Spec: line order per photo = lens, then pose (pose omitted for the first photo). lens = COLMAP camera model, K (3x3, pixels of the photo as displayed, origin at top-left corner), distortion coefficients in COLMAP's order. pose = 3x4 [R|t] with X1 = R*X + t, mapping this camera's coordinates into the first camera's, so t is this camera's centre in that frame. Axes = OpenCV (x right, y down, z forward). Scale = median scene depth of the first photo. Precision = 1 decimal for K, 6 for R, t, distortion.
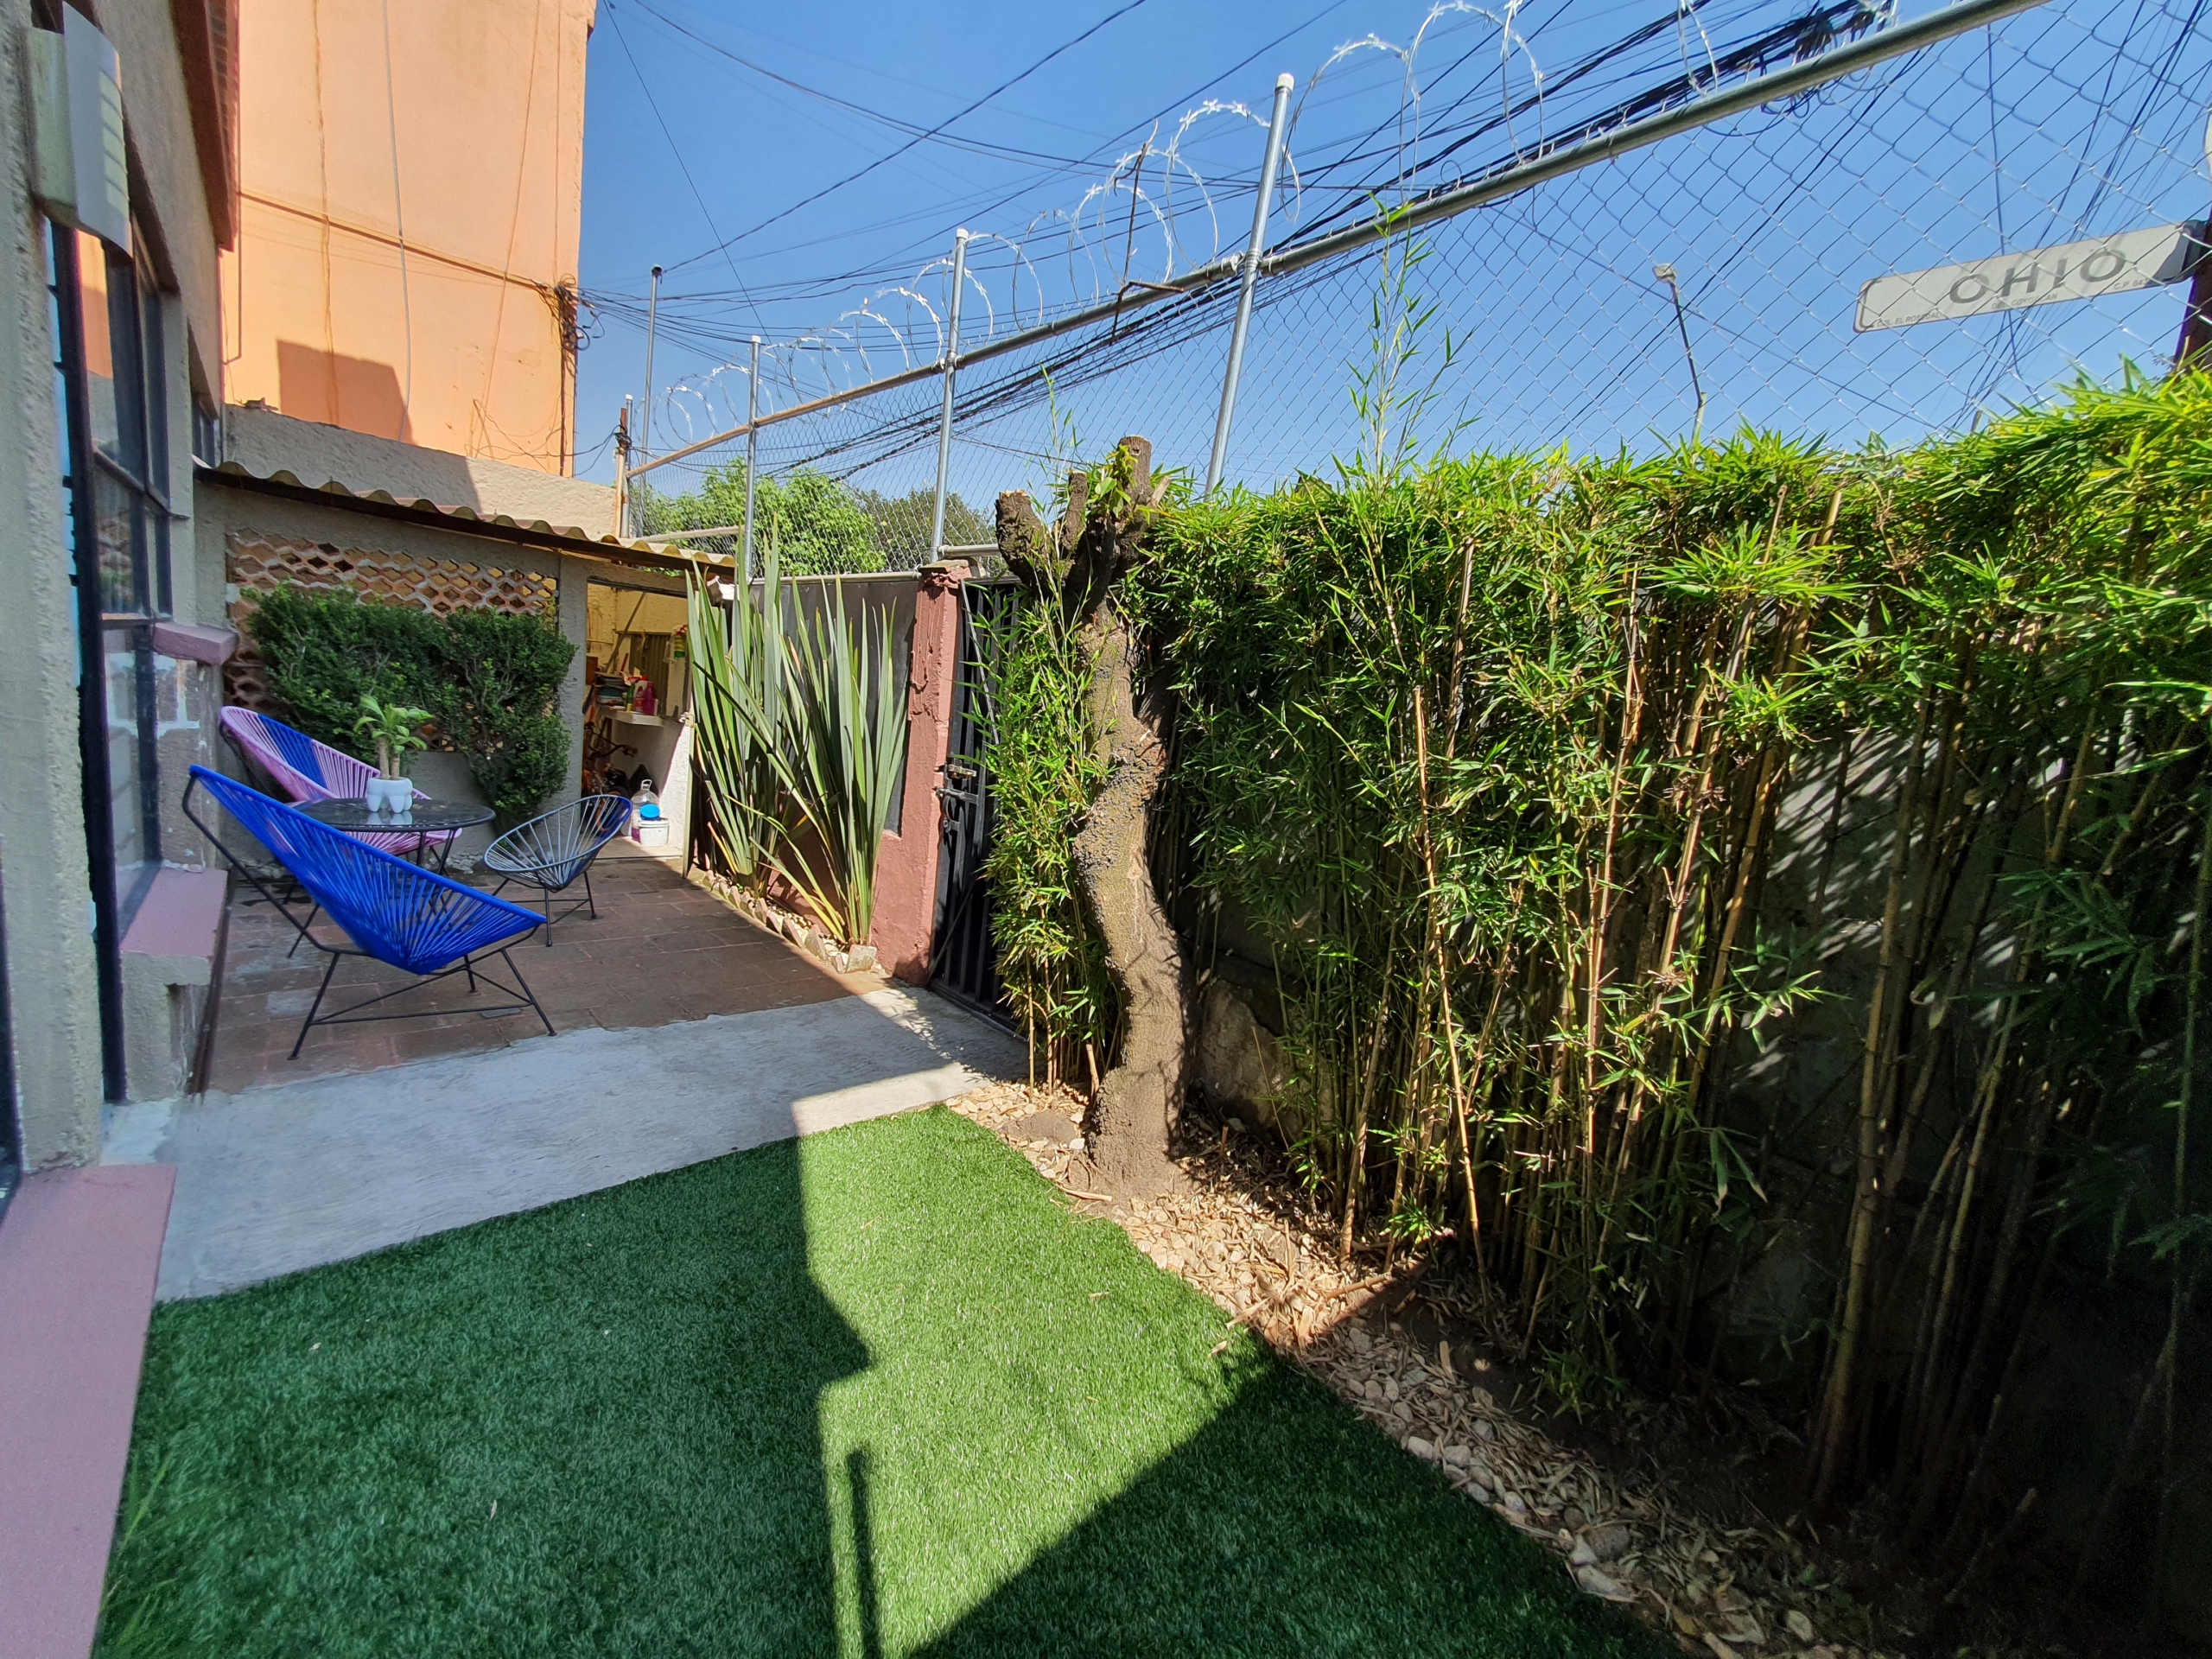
lens RADIAL K [[872.3, 0, 1113.4], [0, 872.3, 823.0], [0, 0, 1]] dist [-0.009171, 0.000914]
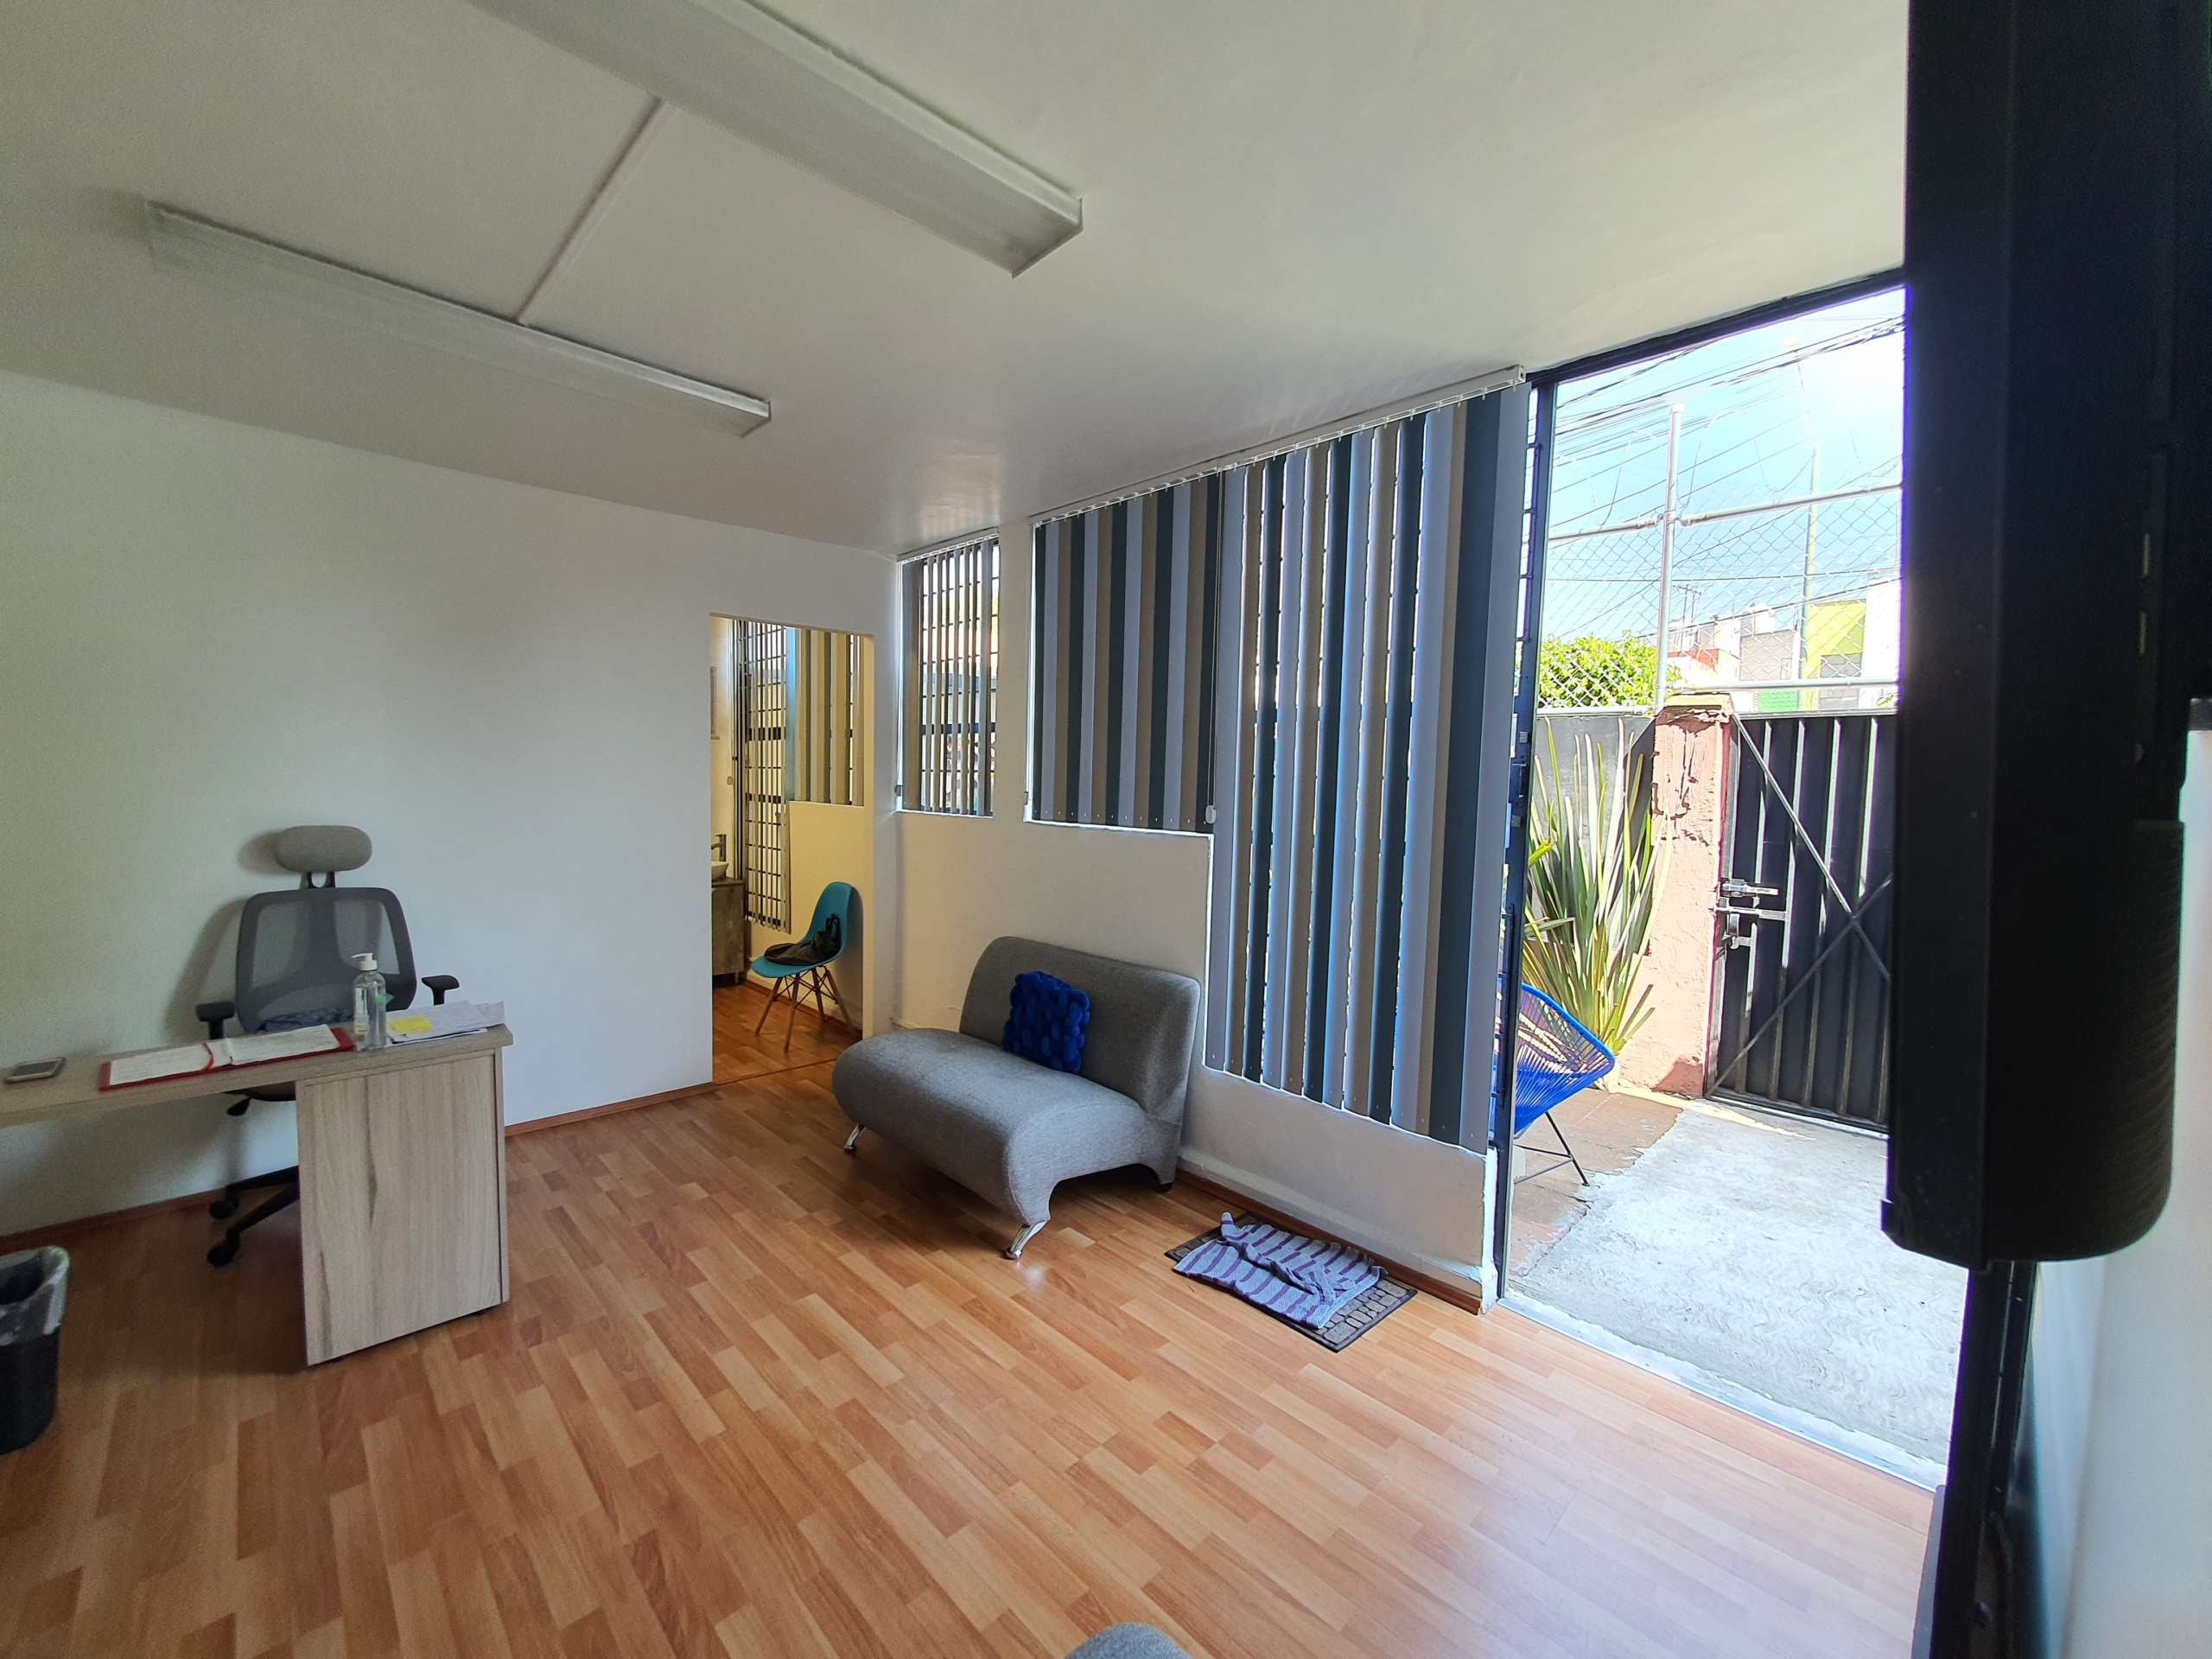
lens RADIAL K [[872.3, 0, 1089.4], [0, 872.3, 833.4], [0, 0, 1]] dist [-0.009171, 0.000914]
pose [[0.995752, -0.092001, 0.003631, -0.857899], [0.092052, 0.993918, -0.060439, -0.121982], [0.001951, 0.060516, 0.998165, -0.059222]]
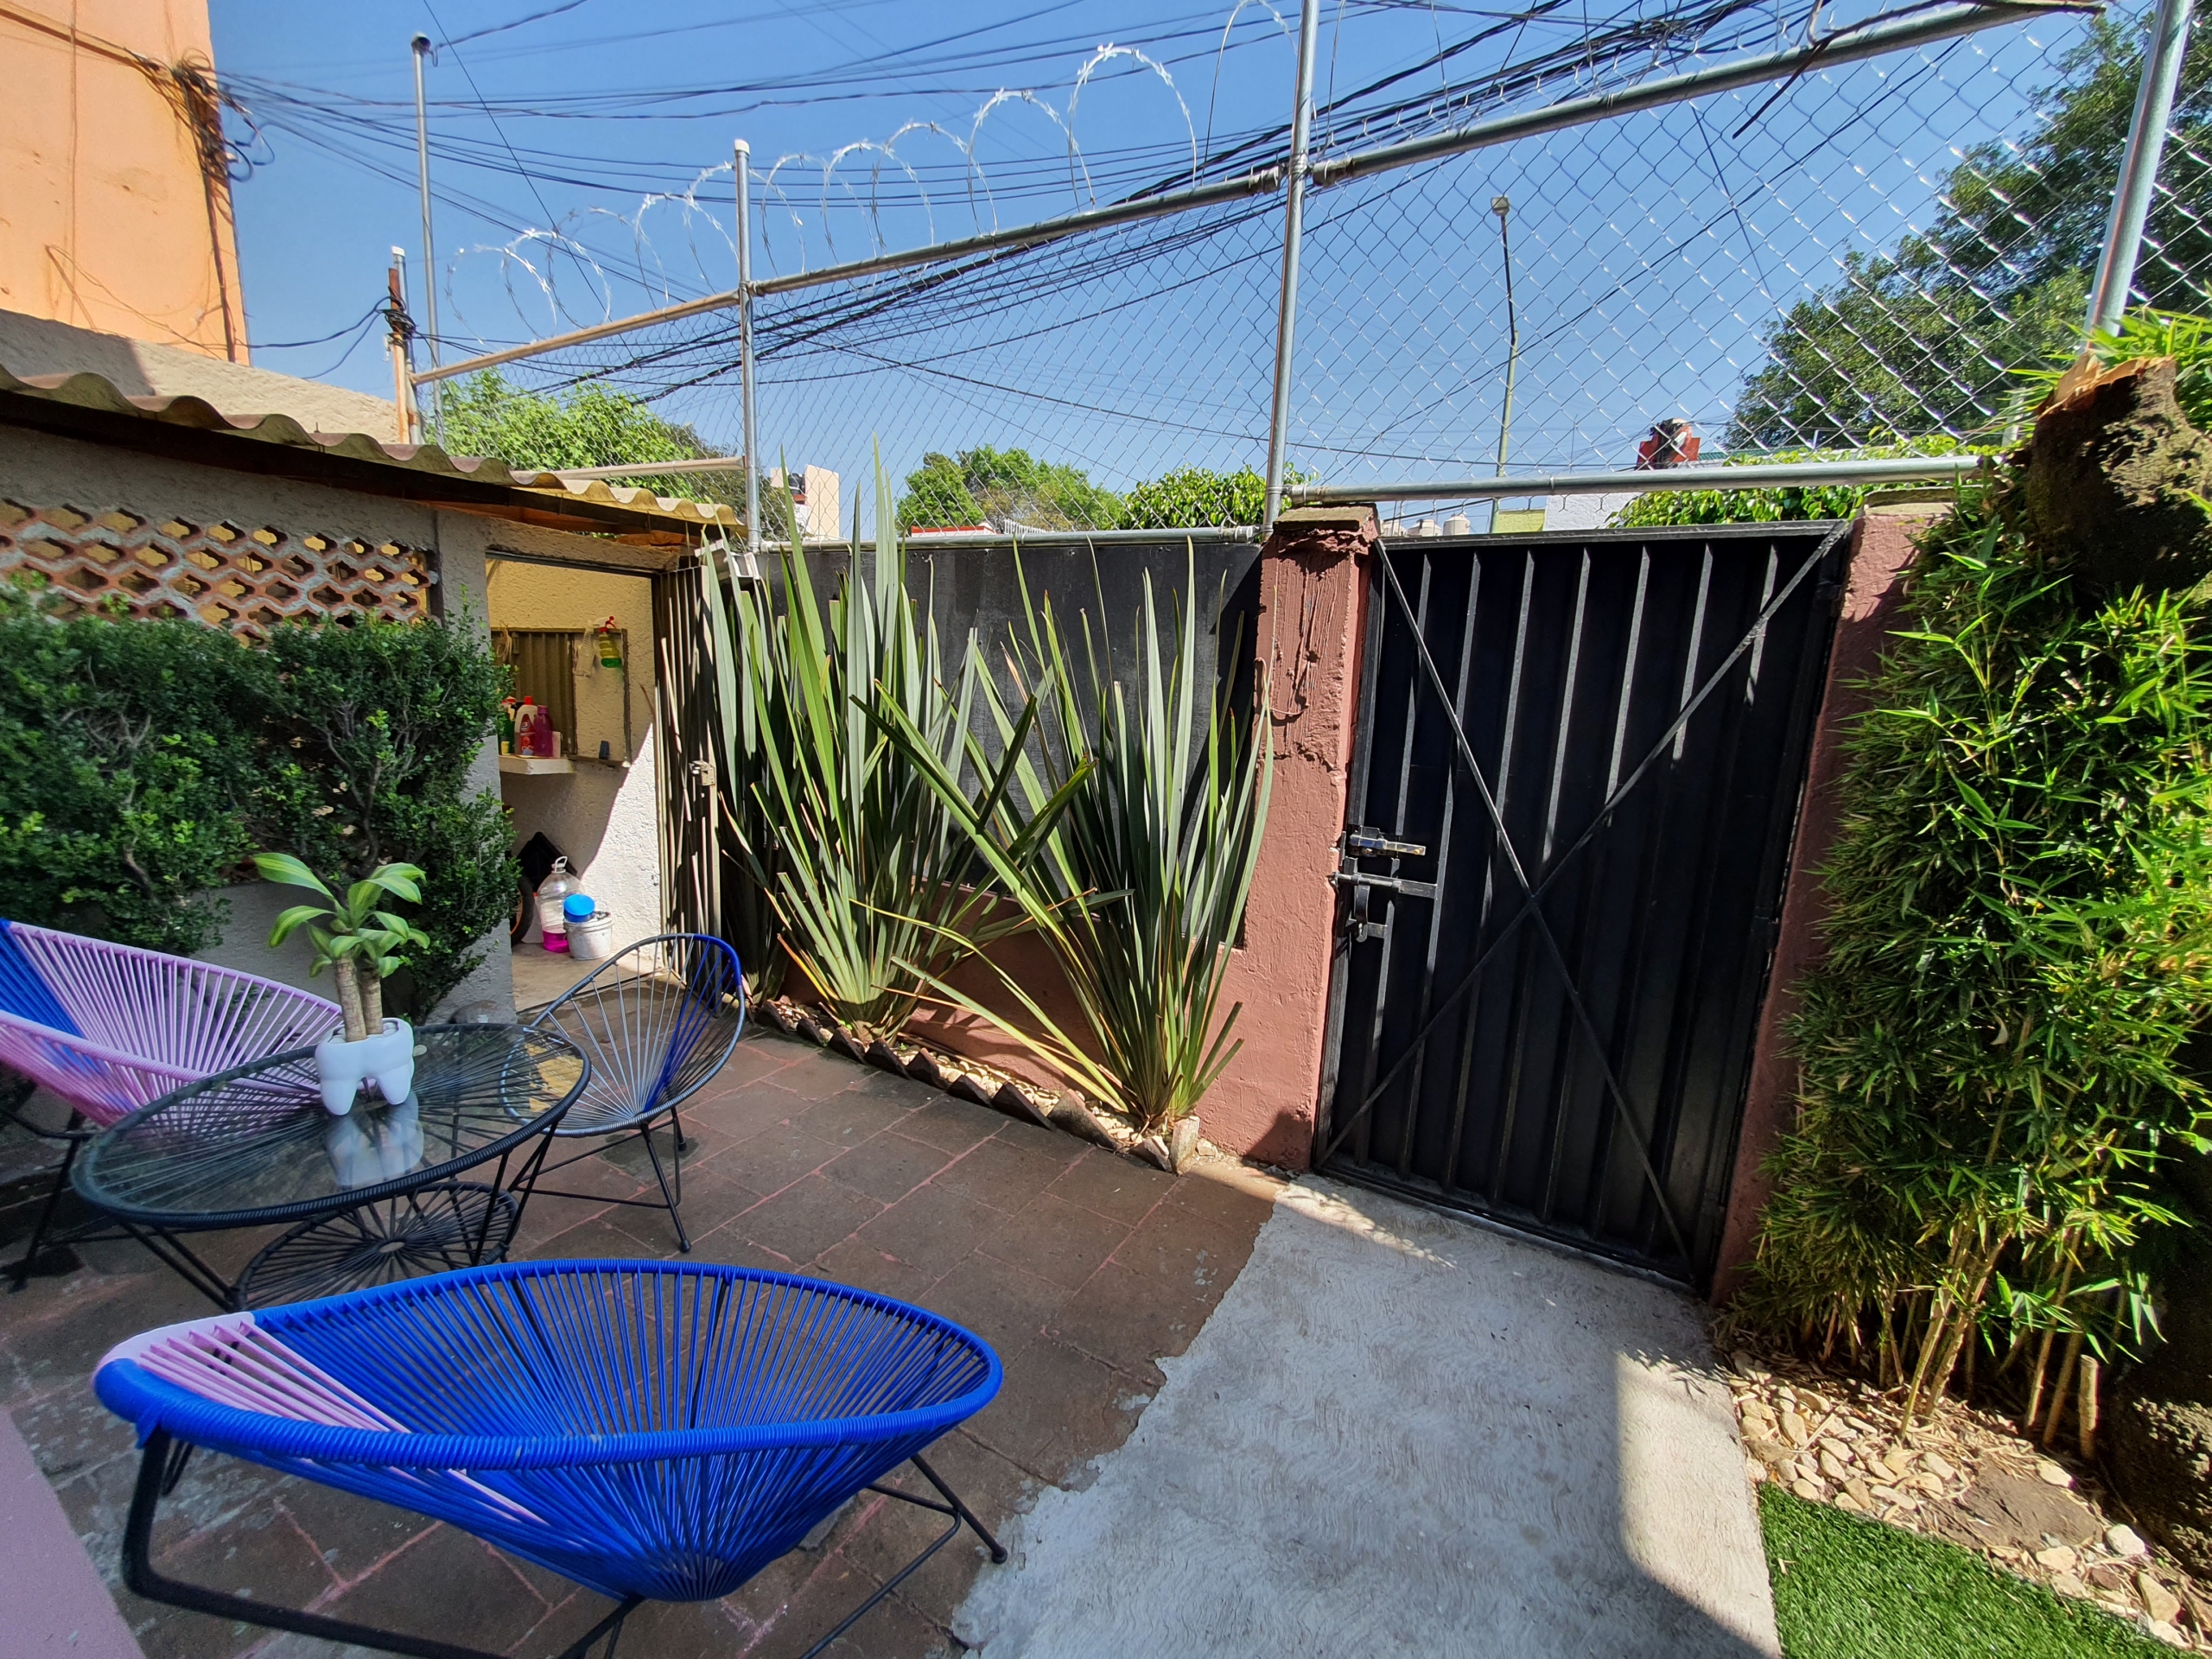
lens RADIAL K [[872.3, 0, 1101.2], [0, 872.3, 830.5], [0, 0, 1]] dist [-0.009171, 0.000914]
pose [[0.956378, -0.114895, 0.268589, -0.477514], [0.096127, 0.991981, 0.082057, -0.125678], [-0.275863, -0.052658, 0.959753, 0.392198]]
